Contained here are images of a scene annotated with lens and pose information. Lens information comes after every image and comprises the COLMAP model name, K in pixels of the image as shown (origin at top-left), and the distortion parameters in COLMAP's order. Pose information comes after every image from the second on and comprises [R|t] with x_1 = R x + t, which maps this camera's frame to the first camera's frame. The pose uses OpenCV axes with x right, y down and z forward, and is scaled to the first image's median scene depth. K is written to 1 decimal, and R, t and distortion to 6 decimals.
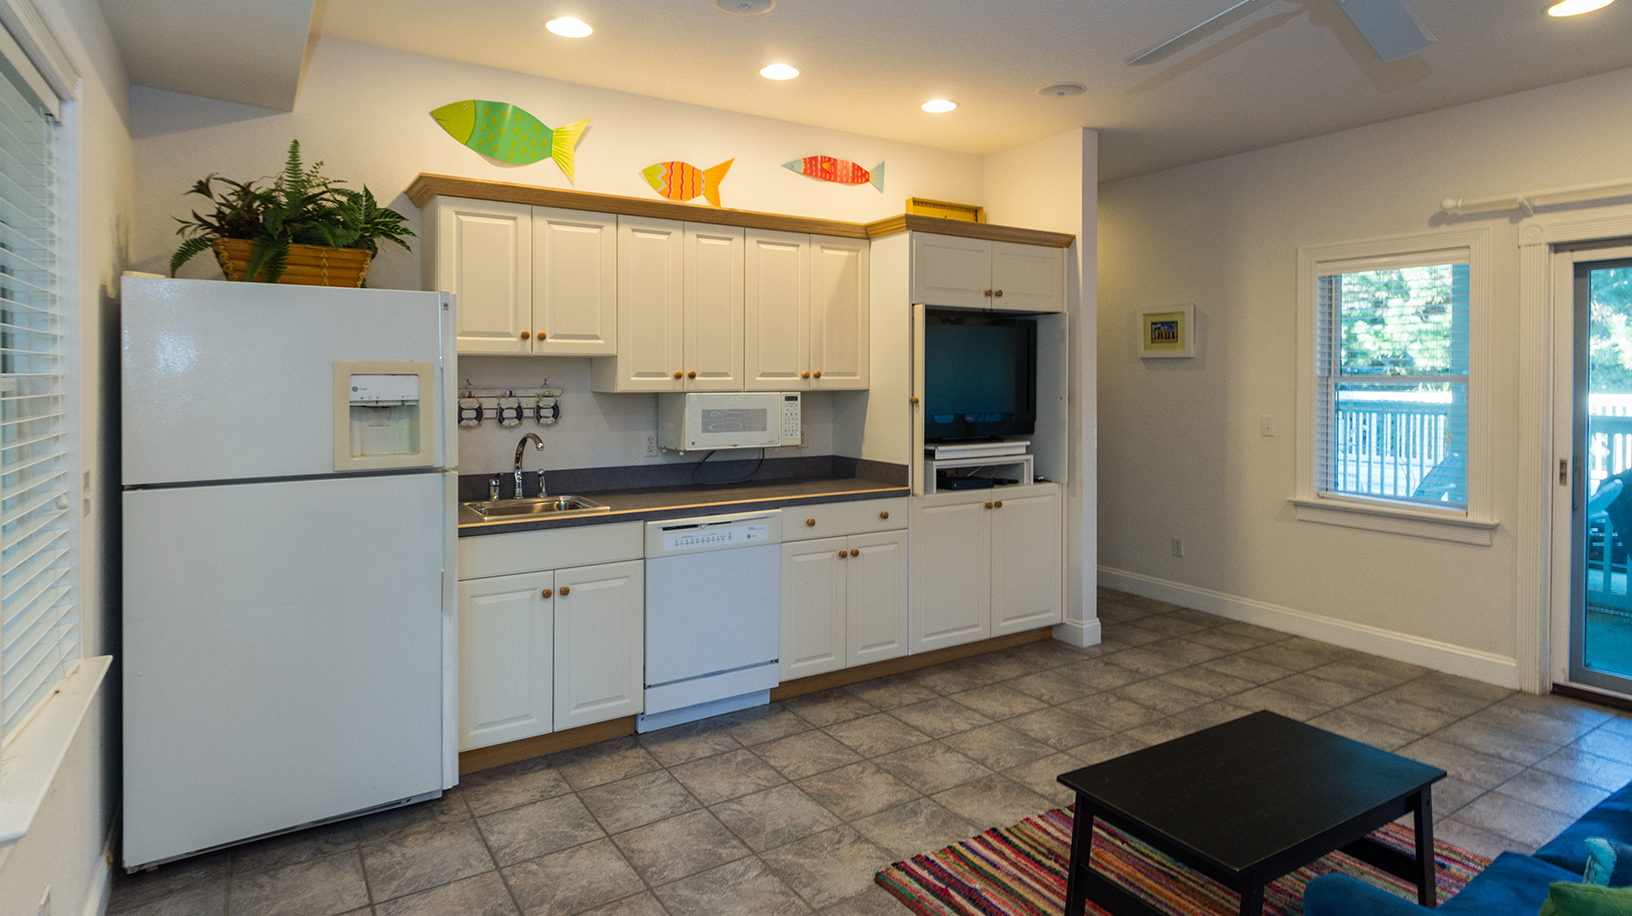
lens RADIAL K [[865.6, 0, 816.0], [0, 865.6, 458.0], [0, 0, 1]] dist [-0.001154, -0.000502]
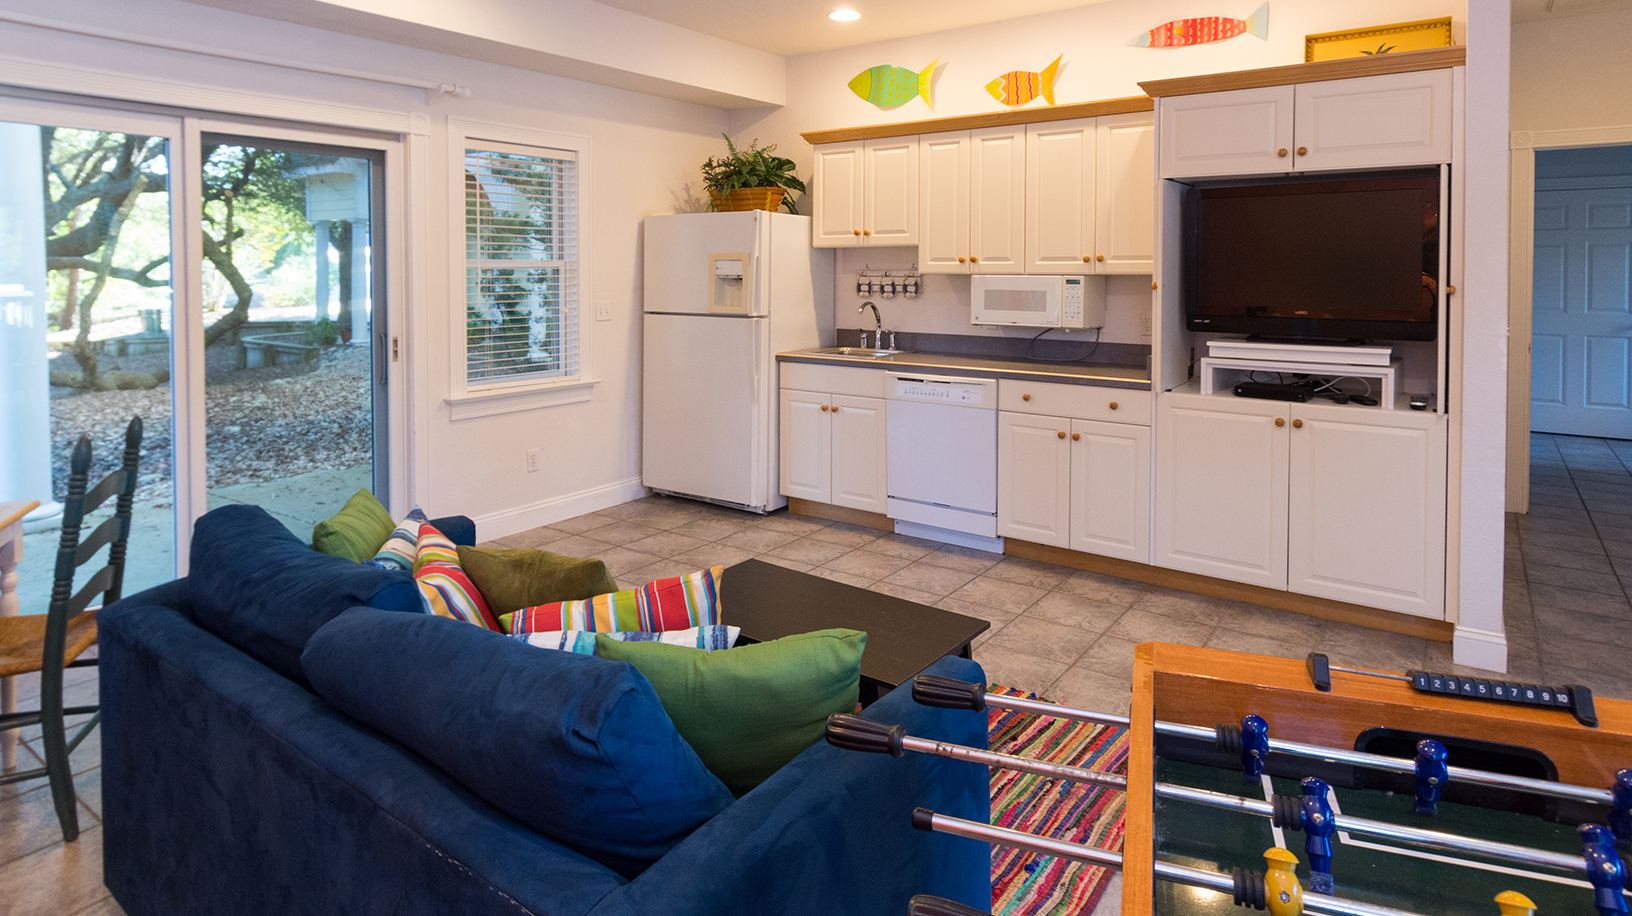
lens RADIAL K [[897.3, 0, 818.6], [0, 897.3, 395.6], [0, 0, 1]] dist [-0.001097, -0.002571]
pose [[0.374536, 0.131253, -0.917875, 0.925132], [-0.085105, 0.990618, 0.106928, -0.024607], [0.923298, 0.038068, 0.382192, 0.339715]]
